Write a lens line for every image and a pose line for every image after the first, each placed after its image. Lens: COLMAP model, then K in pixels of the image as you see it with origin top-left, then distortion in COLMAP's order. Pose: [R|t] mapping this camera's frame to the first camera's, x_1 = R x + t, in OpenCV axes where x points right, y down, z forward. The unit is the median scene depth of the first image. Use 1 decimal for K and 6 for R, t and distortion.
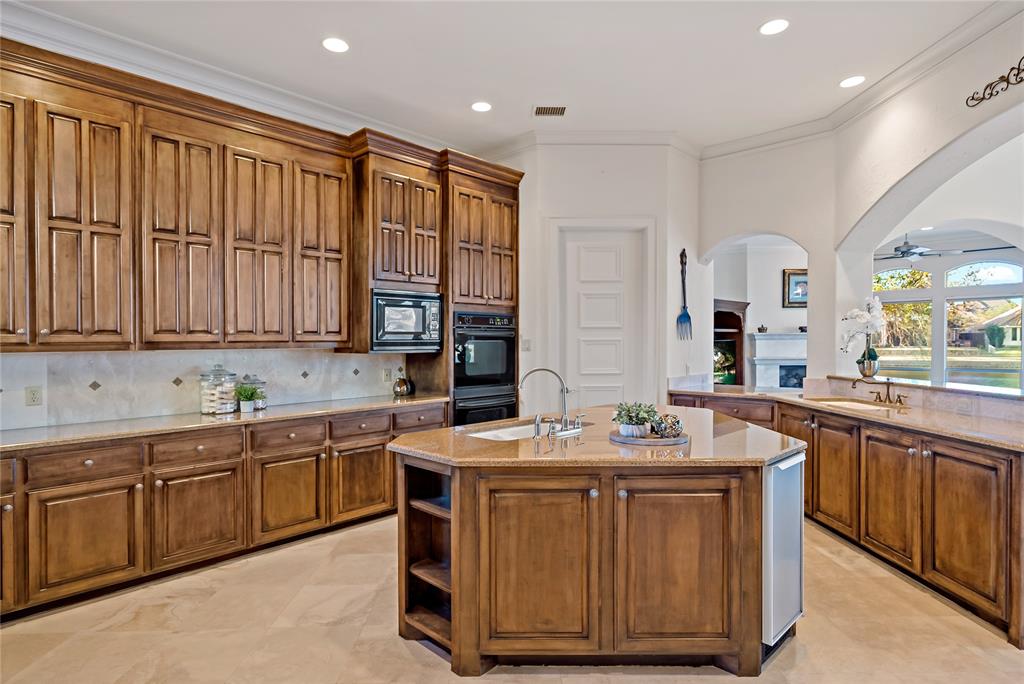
lens RADIAL K [[555.1, 0, 511.9], [0, 555.1, 354.3], [0, 0, 1]] dist [0.001348, 0.000632]
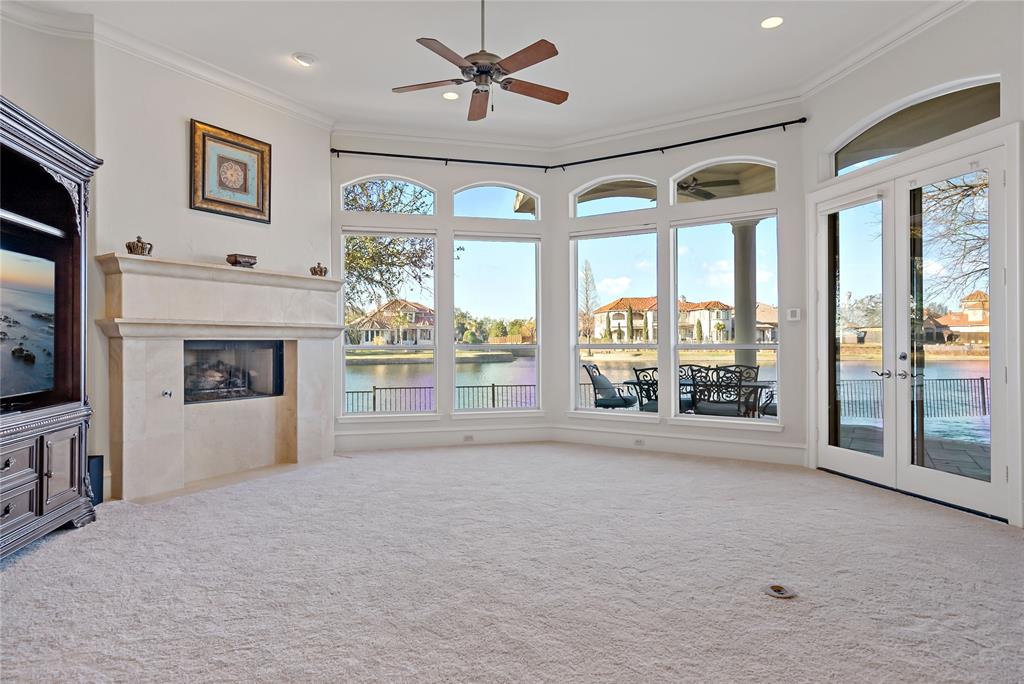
lens RADIAL K [[578.2, 0, 512.0], [0, 578.2, 342.0], [0, 0, 1]] dist [-0.004294, -0.000613]
pose [[0.535666, 0.008516, 0.844387, 0.248156], [0.015137, 0.999692, -0.019684, 0.033385], [-0.844294, 0.023326, 0.535372, 0.560408]]
